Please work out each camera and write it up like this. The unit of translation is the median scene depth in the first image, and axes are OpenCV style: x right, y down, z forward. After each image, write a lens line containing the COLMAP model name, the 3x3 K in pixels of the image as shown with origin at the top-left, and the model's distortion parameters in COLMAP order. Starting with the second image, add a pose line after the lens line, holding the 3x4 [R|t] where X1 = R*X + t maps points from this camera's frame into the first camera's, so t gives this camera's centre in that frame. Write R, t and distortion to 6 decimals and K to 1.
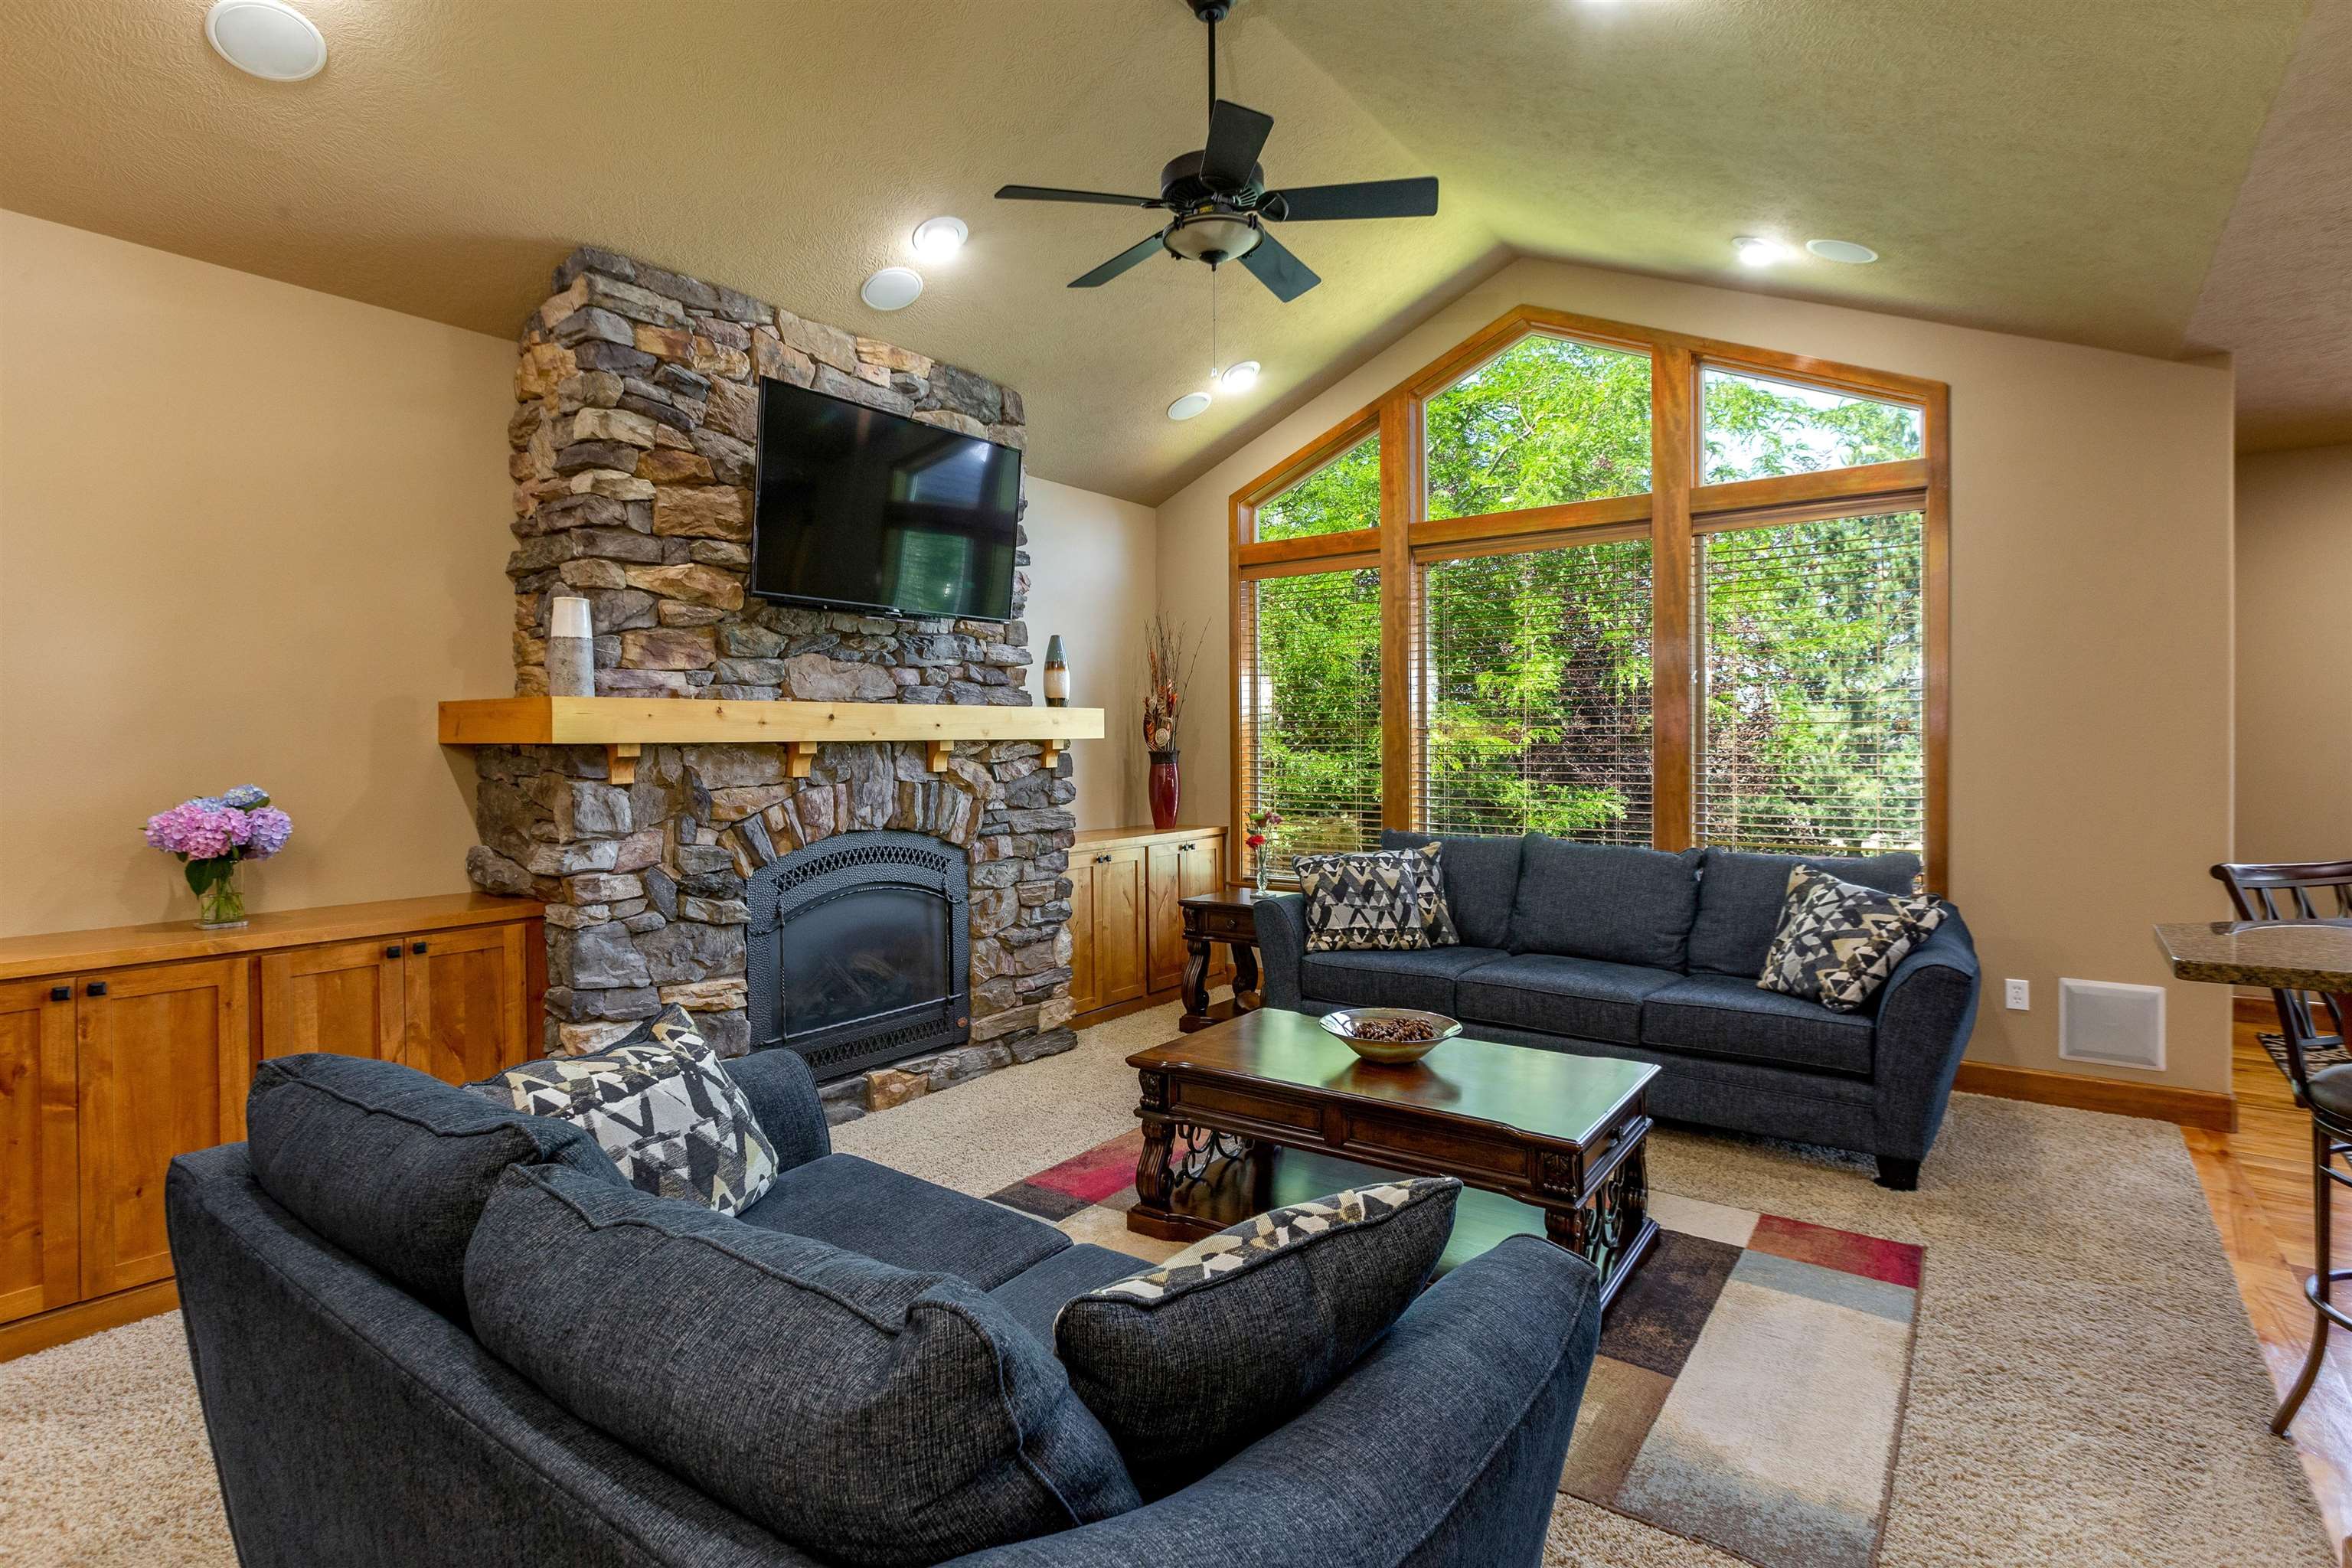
lens RADIAL K [[1165.2, 0, 1171.3], [0, 1165.2, 752.9], [0, 0, 1]] dist [0.000480, 0.000454]
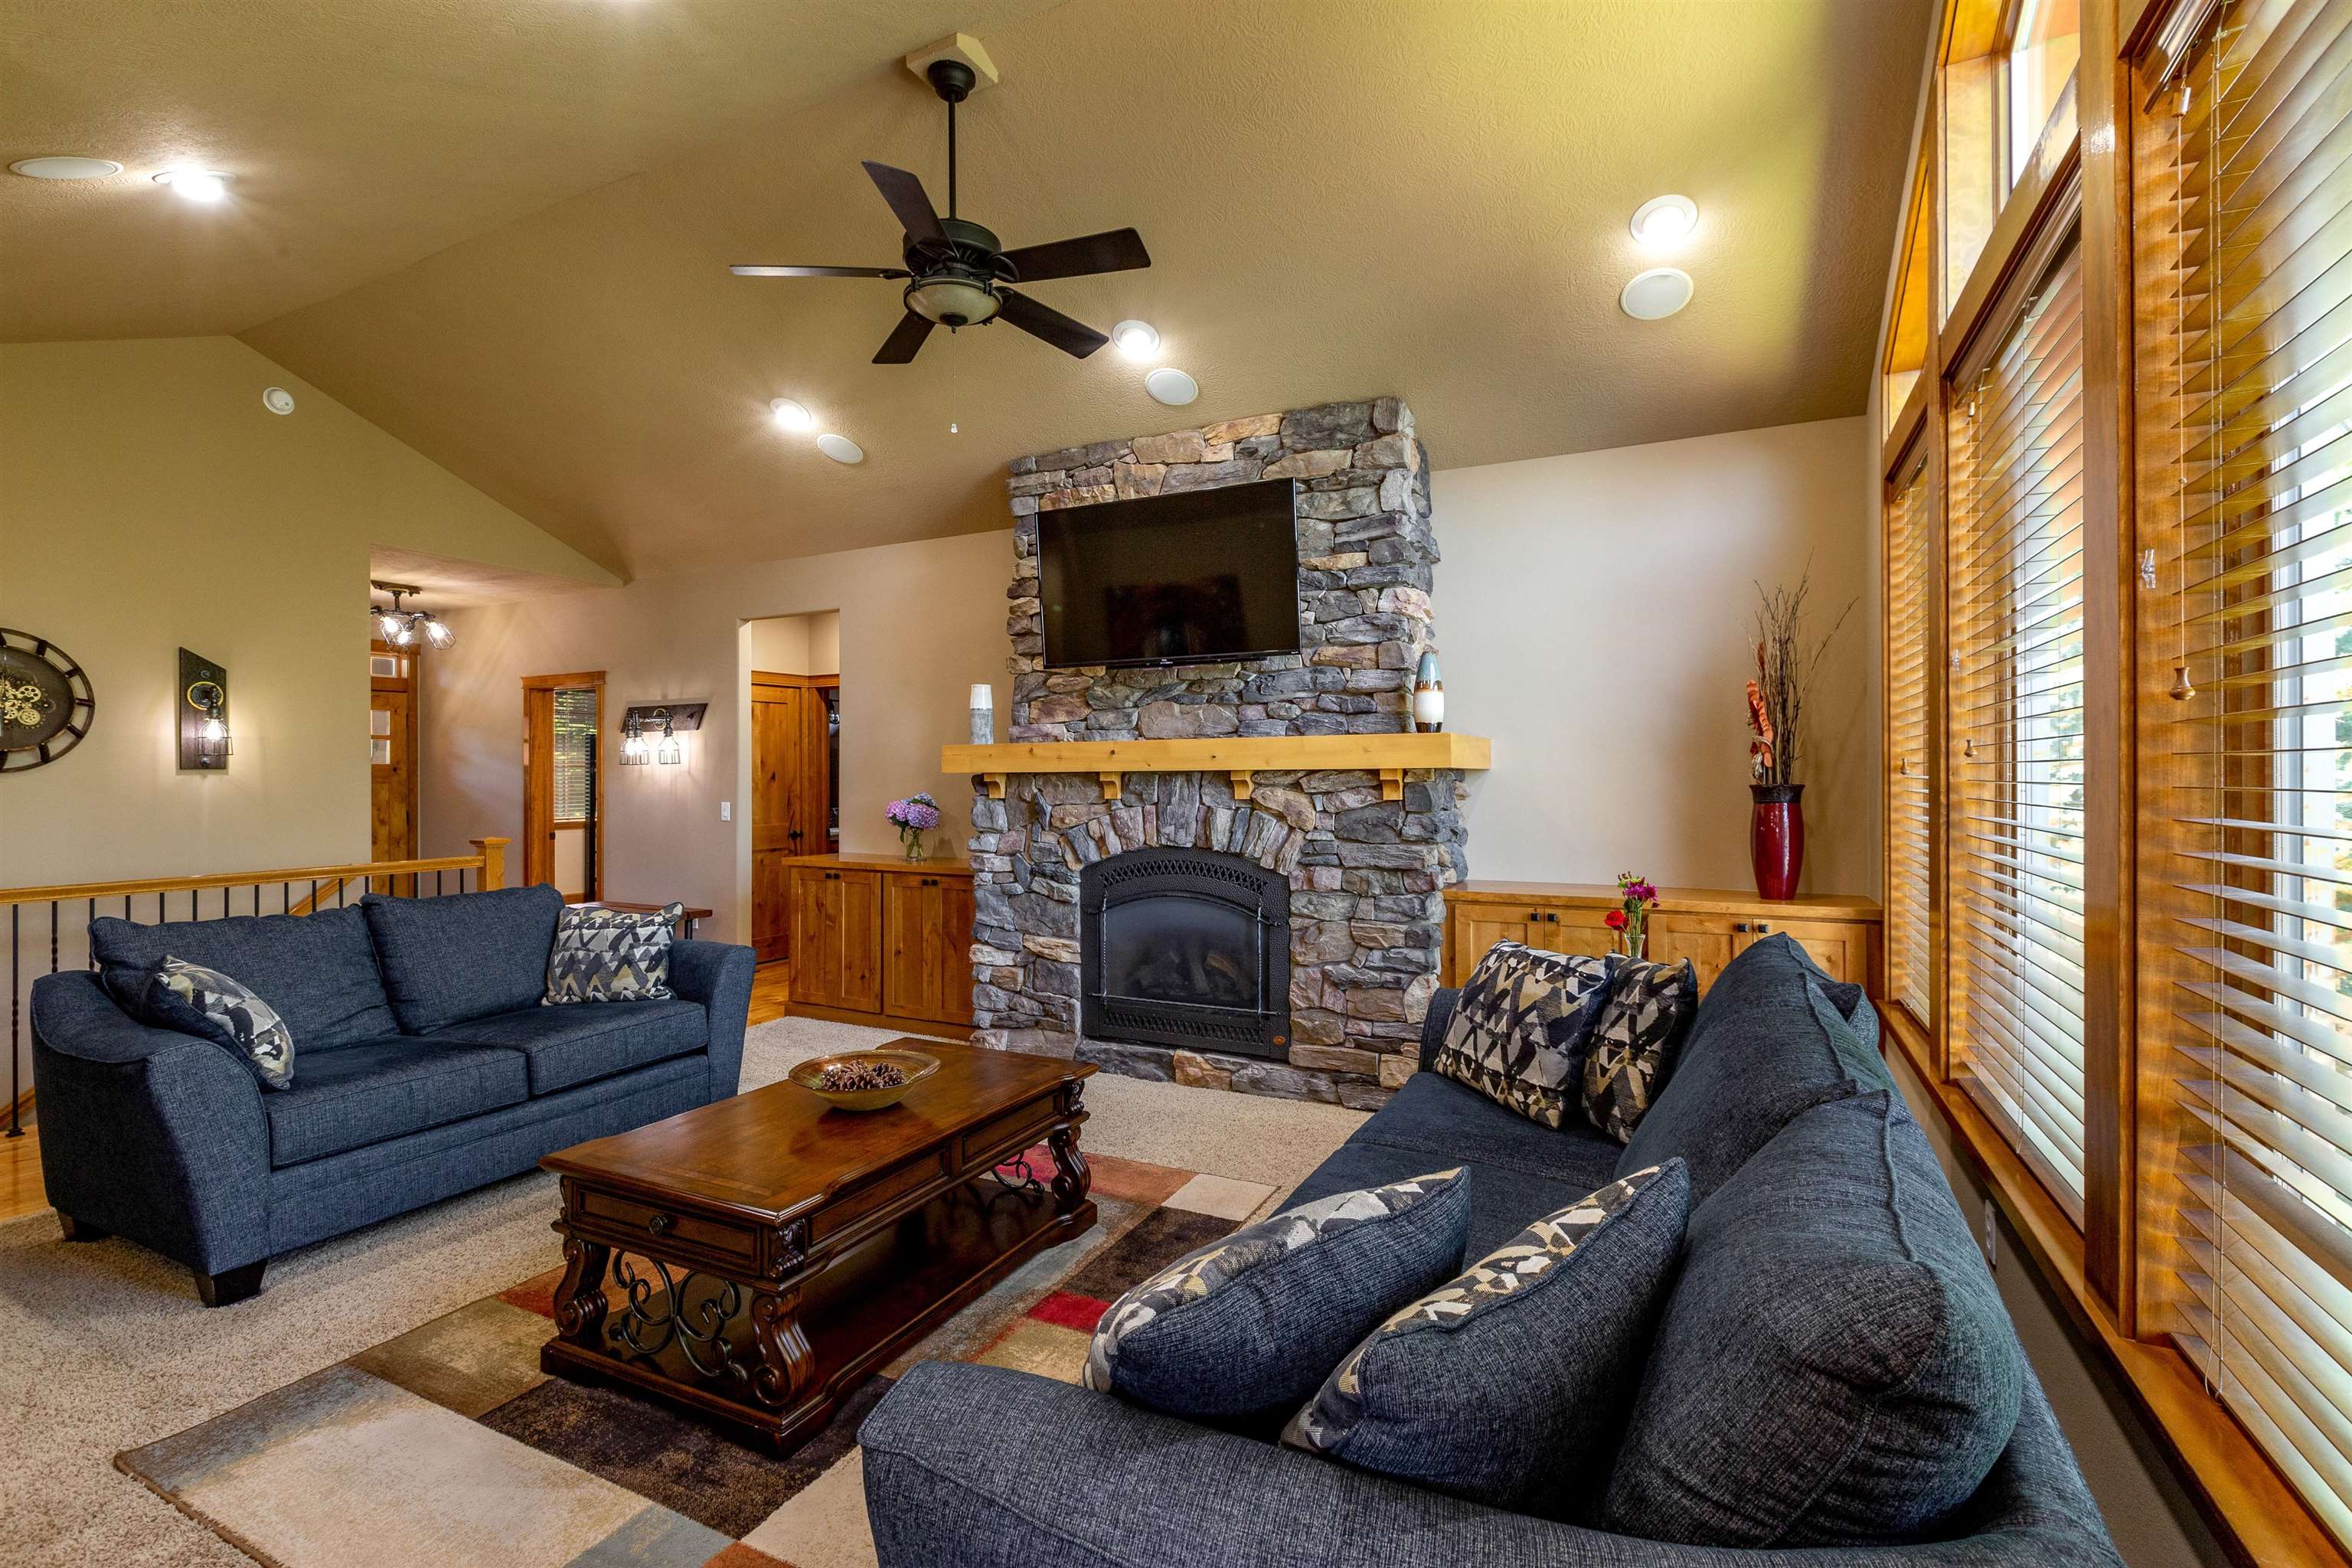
lens RADIAL K [[1058.2, 0, 1170.0], [0, 1058.2, 770.8], [0, 0, 1]] dist [0.000353, -0.000307]
pose [[0.162942, 0.003341, -0.986630, 0.831490], [-0.006365, 0.999977, 0.002335, -0.013387], [0.986615, 0.005899, 0.162959, 0.841769]]
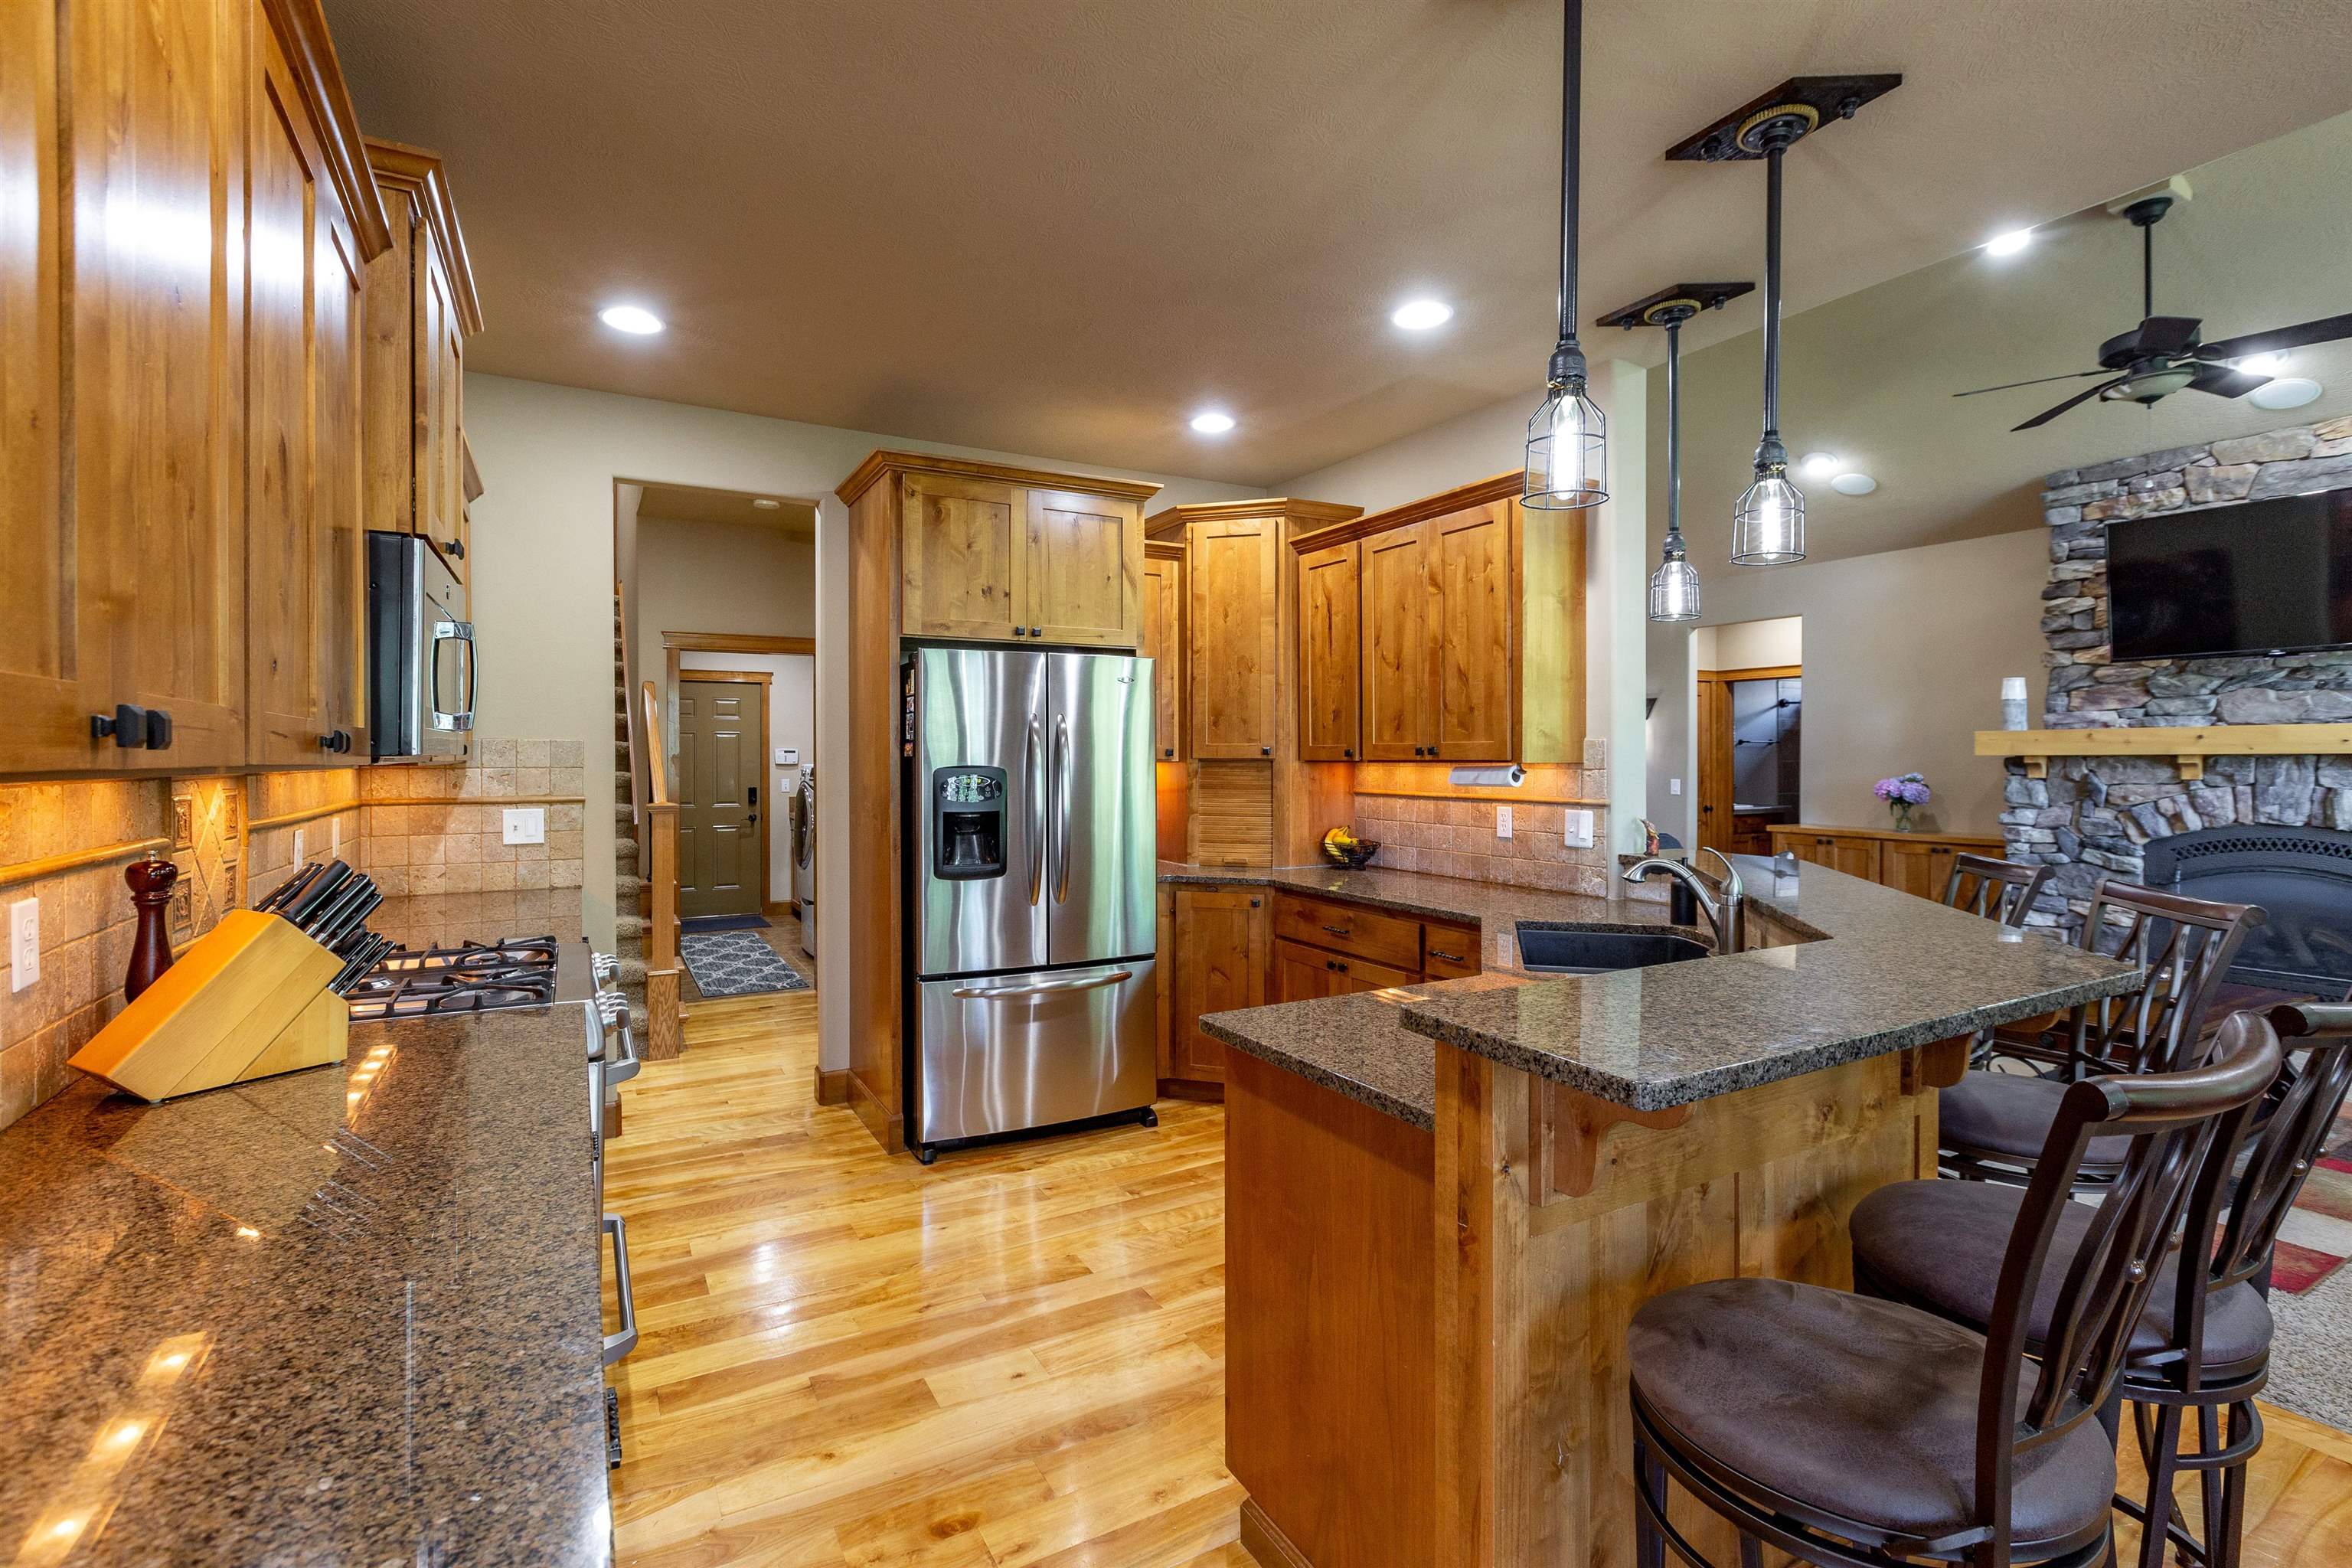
lens RADIAL K [[1072.0, 0, 1173.8], [0, 1072.0, 763.6], [0, 0, 1]] dist [-0.001387, -0.001088]
pose [[-0.402601, 0.012862, -0.915285, 1.327039], [-0.003216, 0.999875, 0.015465, -0.014266], [0.915370, 0.009170, -0.402509, 0.376904]]
